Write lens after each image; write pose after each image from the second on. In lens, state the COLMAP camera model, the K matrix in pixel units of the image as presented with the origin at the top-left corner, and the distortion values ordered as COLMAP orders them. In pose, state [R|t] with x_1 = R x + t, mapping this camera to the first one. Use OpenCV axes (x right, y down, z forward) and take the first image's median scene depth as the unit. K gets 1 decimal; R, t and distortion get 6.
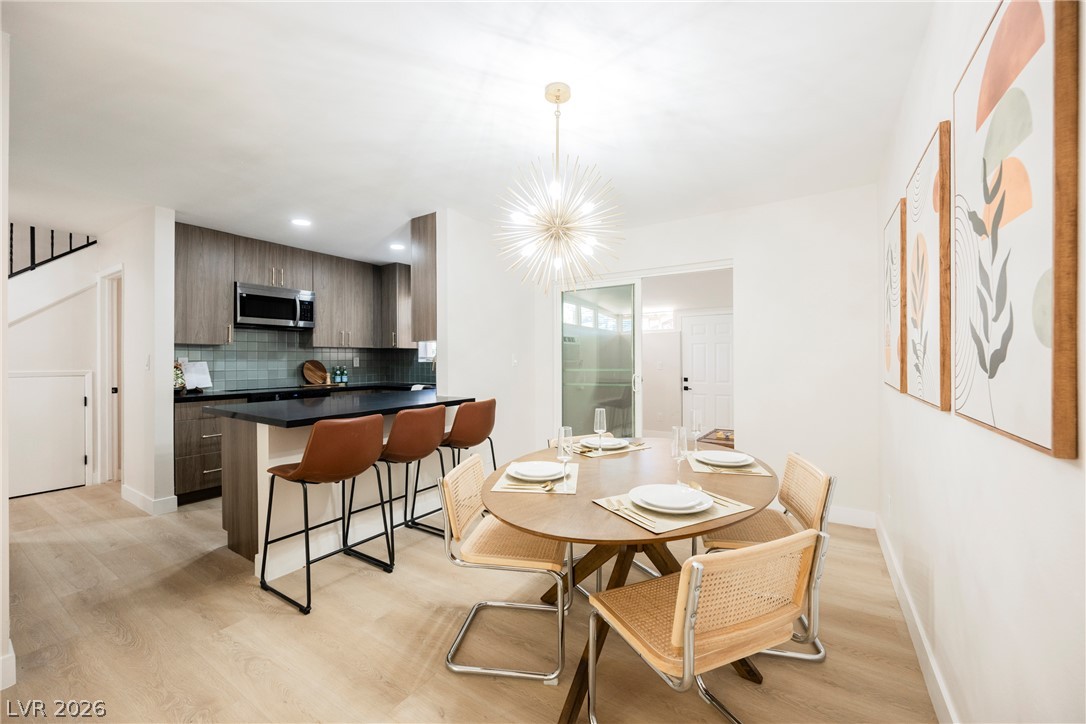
lens RADIAL K [[422.3, 0, 545.0], [0, 422.3, 362.2], [0, 0, 1]] dist [-0.002455, -0.000219]
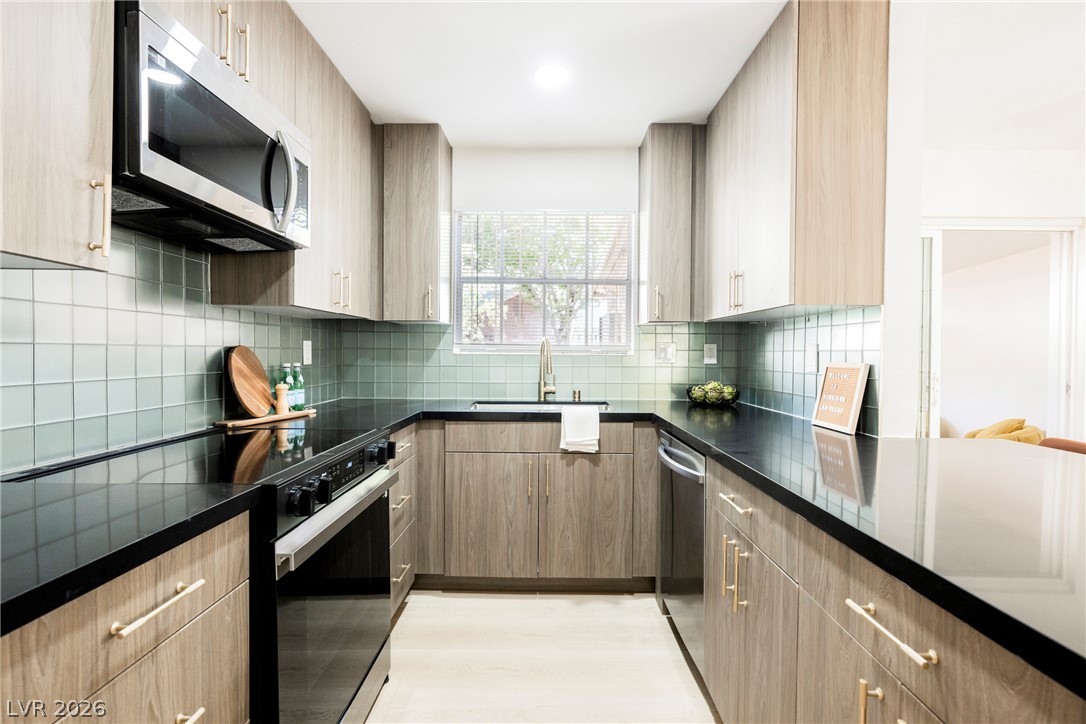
lens RADIAL K [[495.4, 0, 544.9], [0, 495.4, 361.3], [0, 0, 1]] dist [0.000630, -0.000091]
pose [[0.846173, 0.002358, 0.532903, -0.618263], [-0.009561, 0.999896, 0.010757, 0.000804], [-0.532823, -0.014198, 0.846108, 0.595186]]
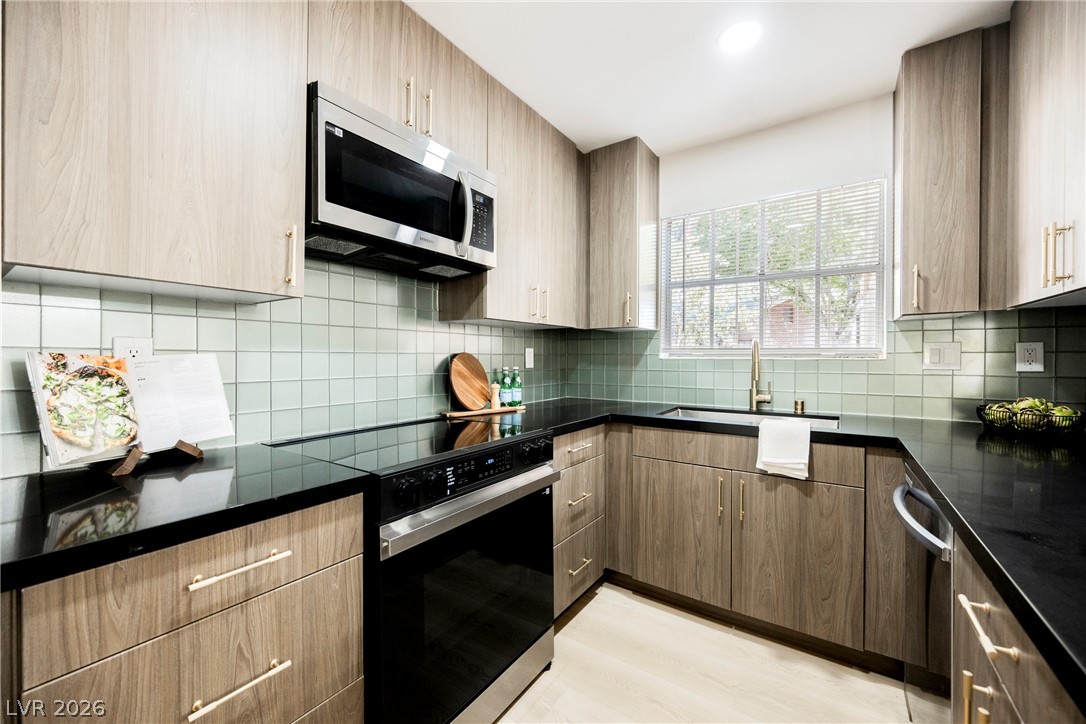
lens RADIAL K [[422.3, 0, 545.0], [0, 422.3, 362.2], [0, 0, 1]] dist [-0.002455, -0.000219]
pose [[0.999439, 0.007087, -0.032727, -0.505750], [-0.006850, 0.999950, 0.007341, 0.000811], [0.032777, -0.007112, 0.999437, 0.640740]]
